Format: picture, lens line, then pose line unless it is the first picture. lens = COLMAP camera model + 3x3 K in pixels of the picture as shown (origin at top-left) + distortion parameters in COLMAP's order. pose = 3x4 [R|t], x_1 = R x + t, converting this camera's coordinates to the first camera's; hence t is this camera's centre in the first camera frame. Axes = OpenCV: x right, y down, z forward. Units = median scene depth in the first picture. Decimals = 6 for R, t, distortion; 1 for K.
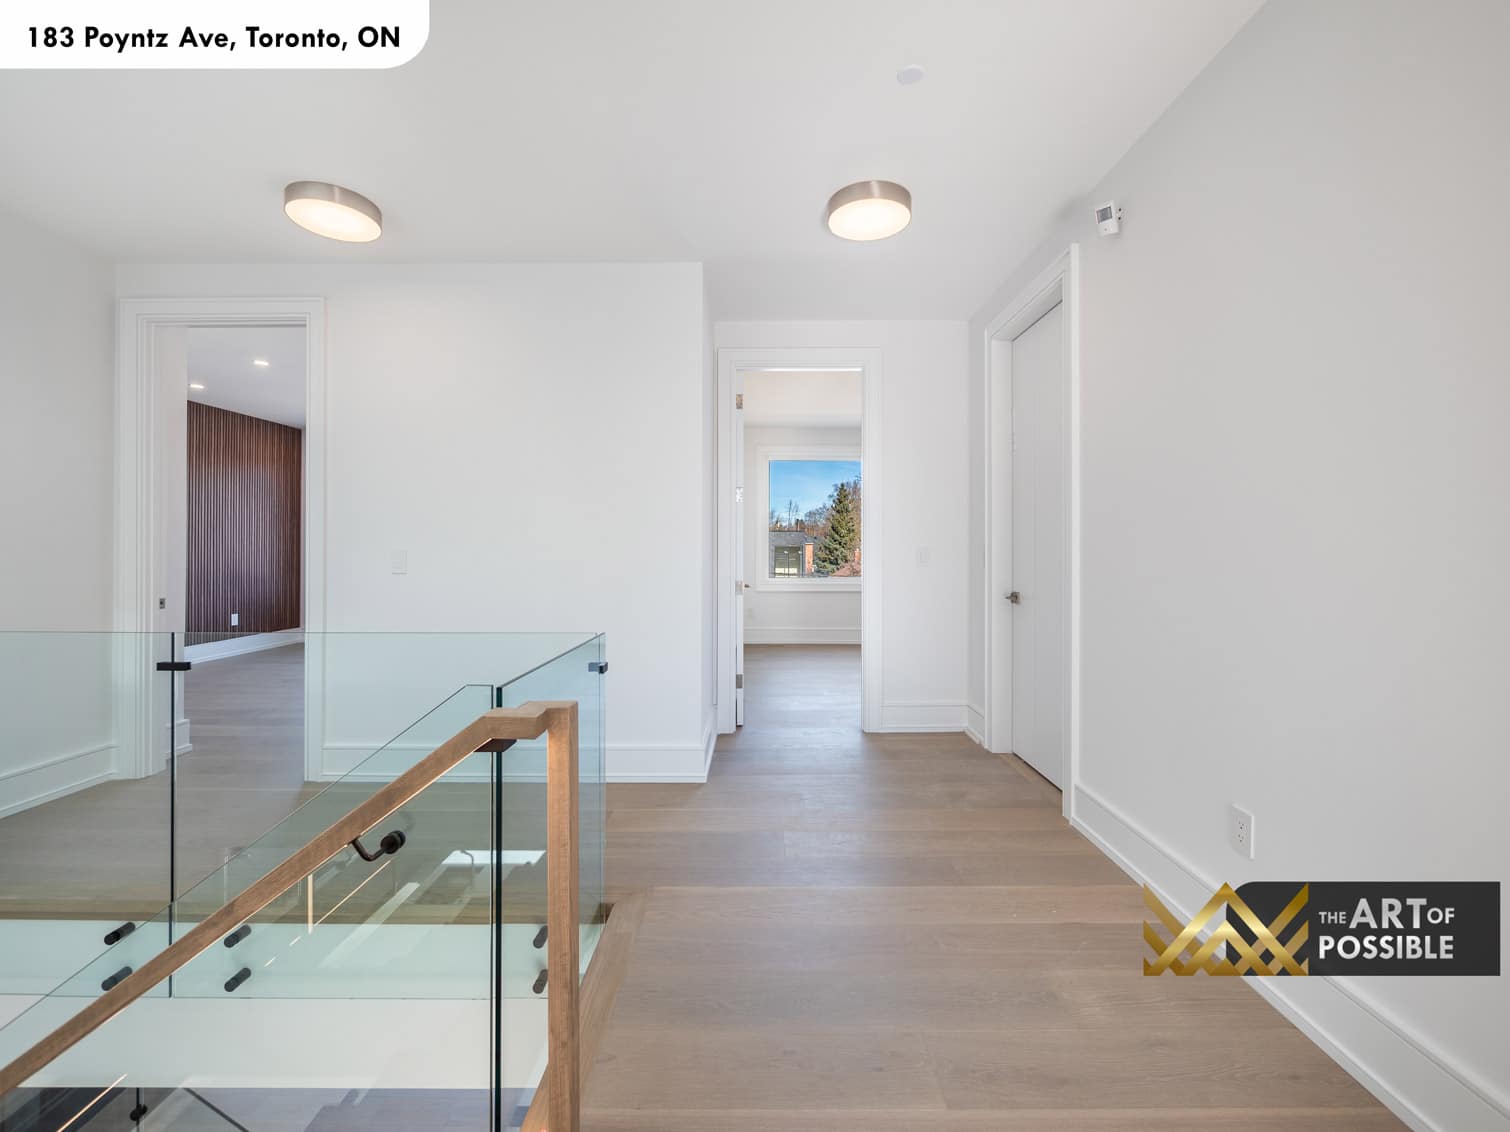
lens RADIAL K [[640.9, 0, 754.0], [0, 640.9, 548.5], [0, 0, 1]] dist [-0.001742, -0.000071]
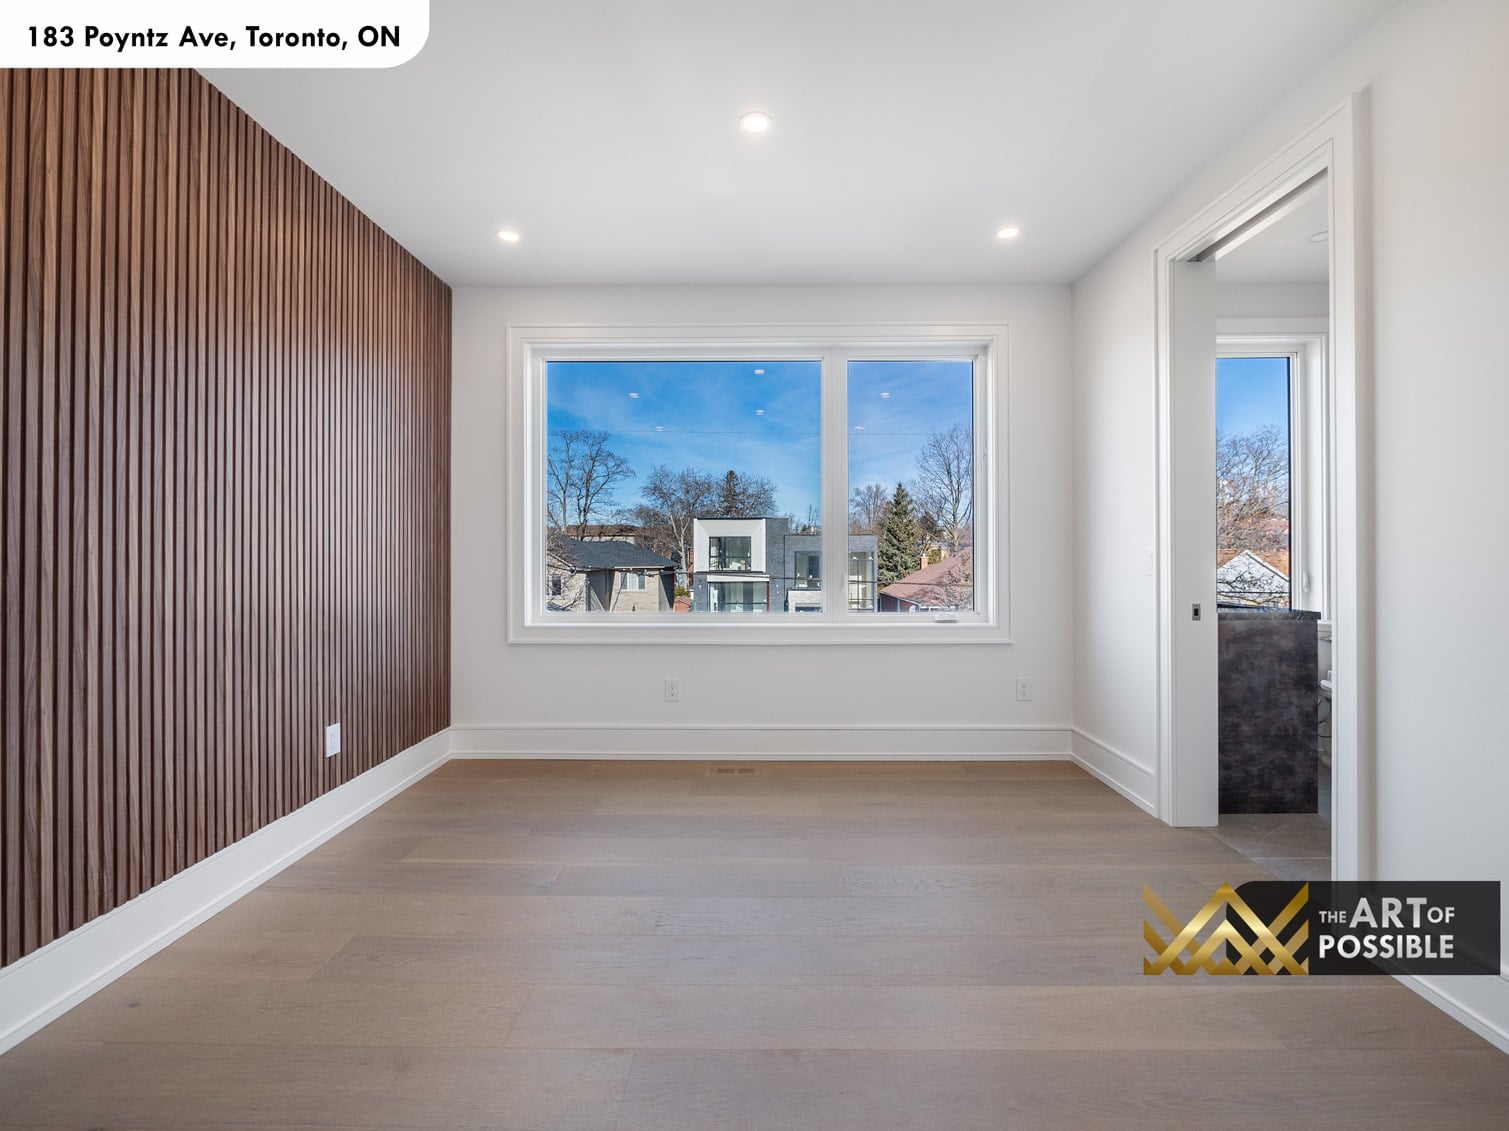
lens RADIAL K [[644.9, 0, 755.0], [0, 644.9, 554.5], [0, 0, 1]] dist [-0.001265, 0.000288]
pose [[0.999958, -0.005543, -0.007276, -0.522485], [0.005538, 0.999984, -0.000748, 0.003880], [0.007280, 0.000708, 0.999973, 0.581536]]
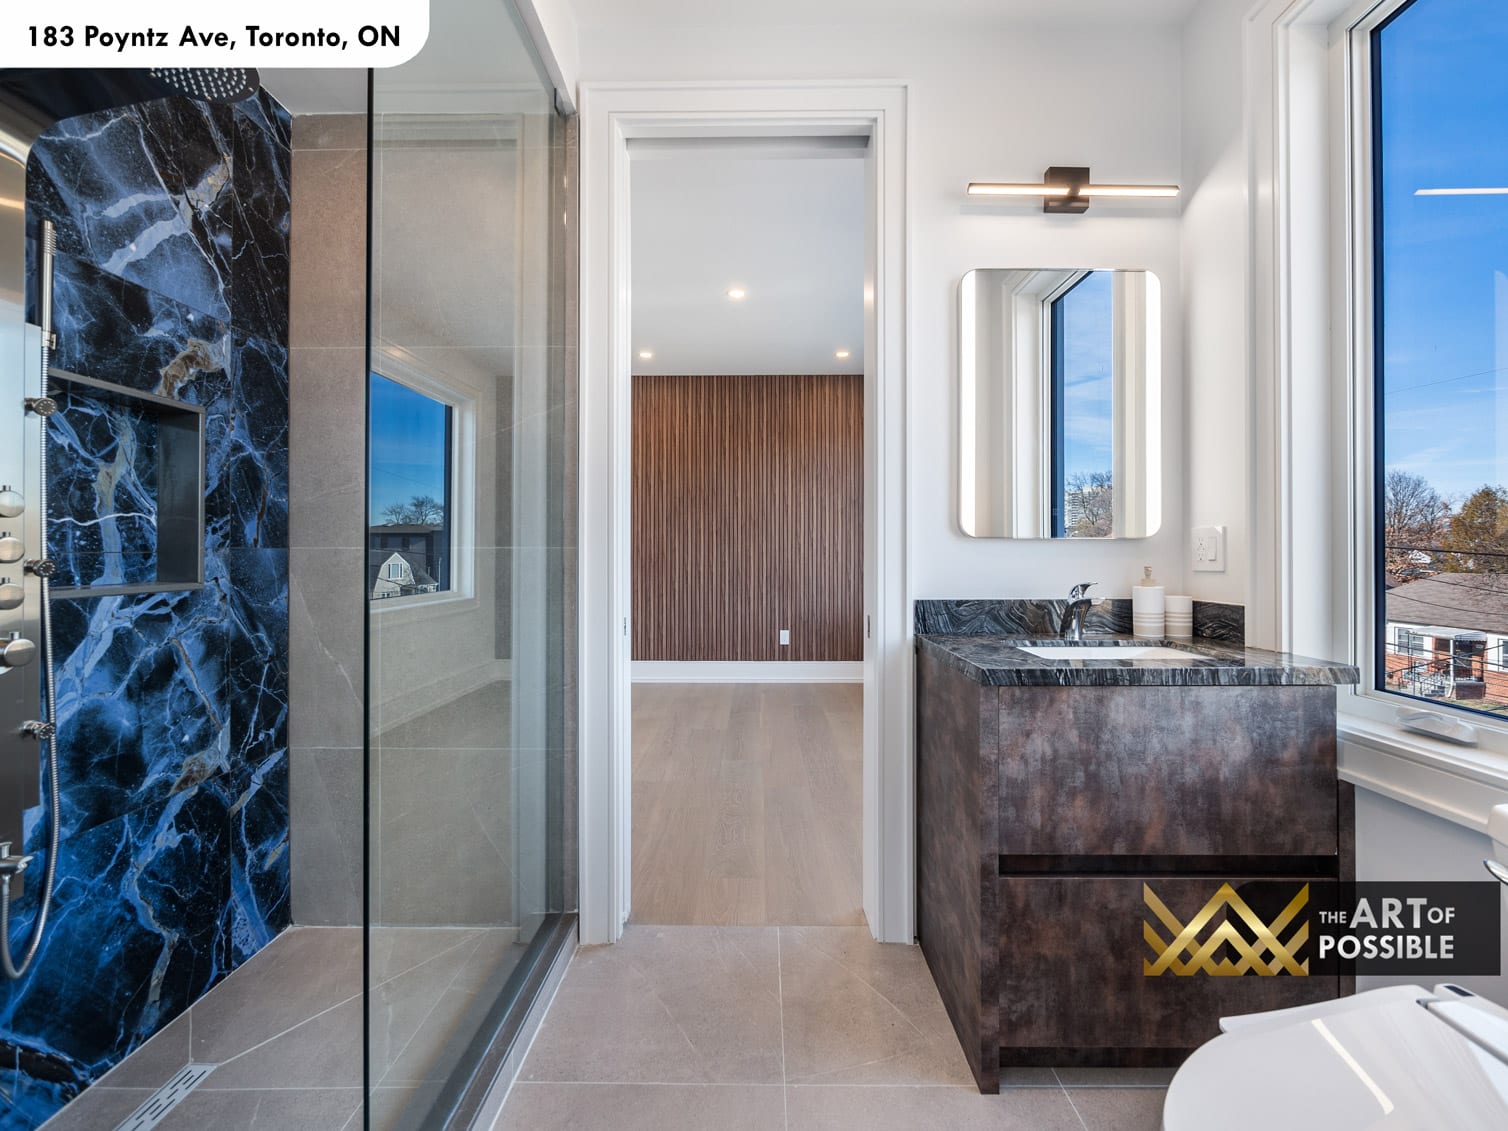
lens RADIAL K [[640.1, 0, 753.0], [0, 640.1, 548.0], [0, 0, 1]] dist [-0.001742, -0.000071]
pose [[-0.003543, -0.014683, -0.999886, -0.018538], [-0.002099, 0.999890, -0.014675, 0.011809], [0.999992, 0.002046, -0.003574, 0.898676]]
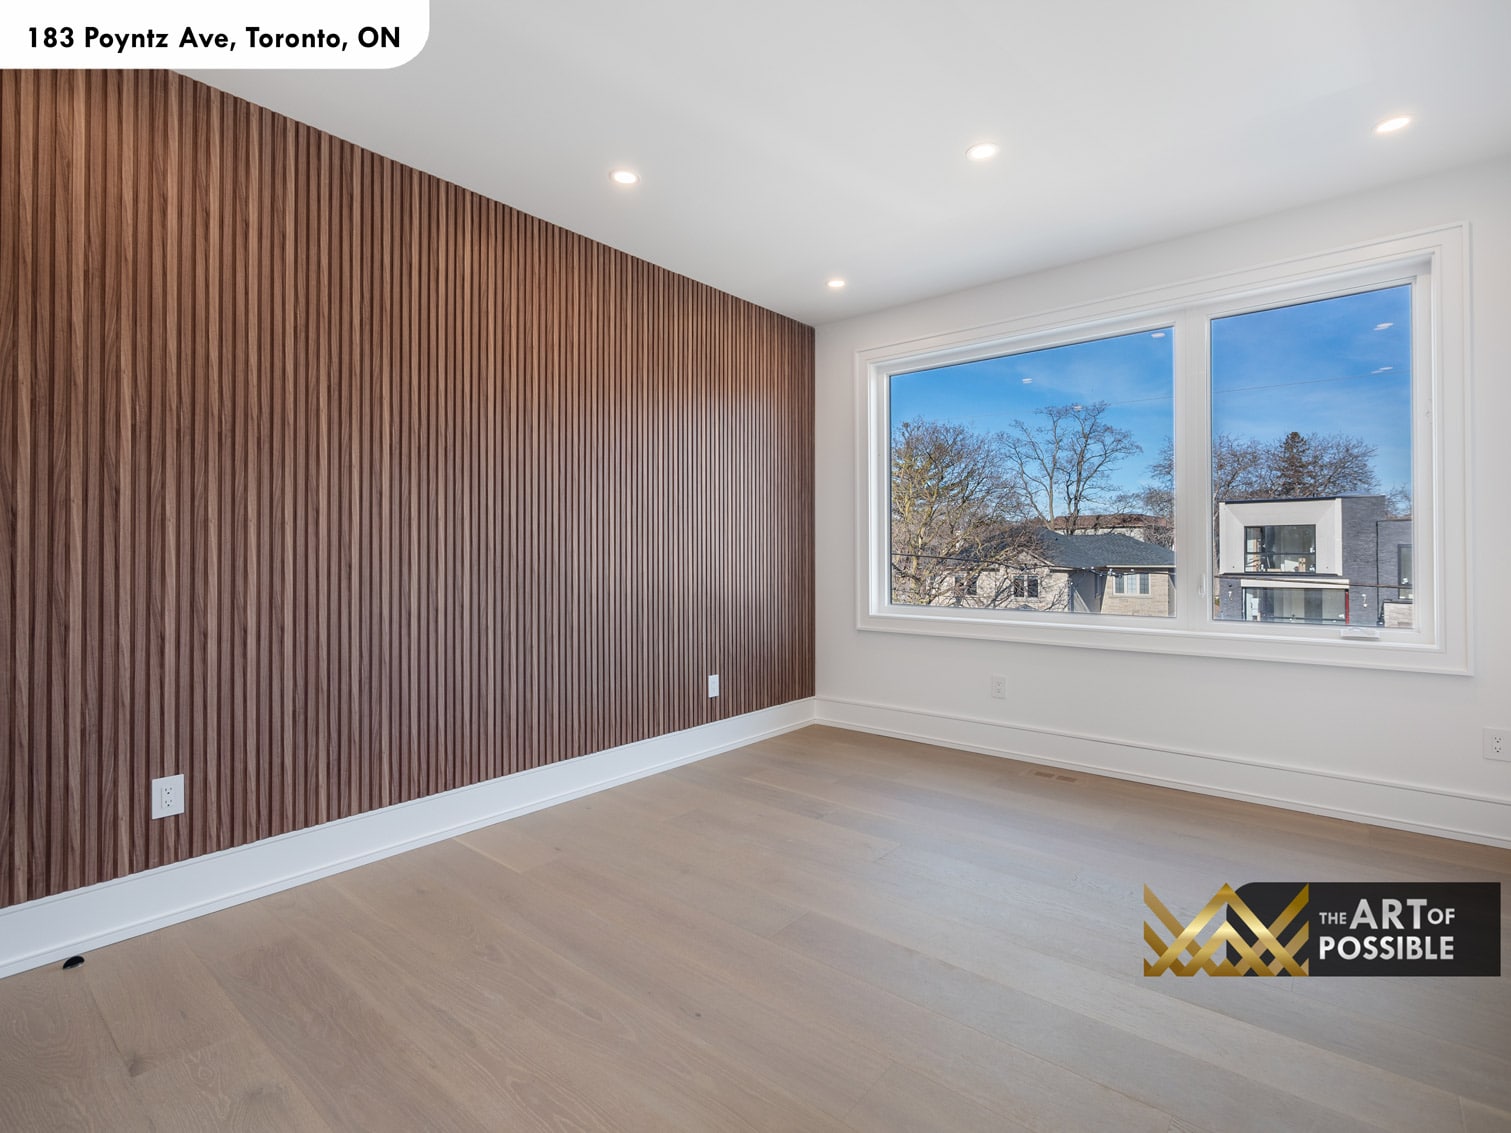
lens RADIAL K [[731.5, 0, 752.0], [0, 731.5, 550.0], [0, 0, 1]] dist [-0.002633, -0.000225]
pose [[0.768209, -0.009922, -0.640122, -0.378209], [0.007323, 0.999951, -0.006711, 0.004642], [0.640157, 0.000468, 0.768244, 0.525291]]
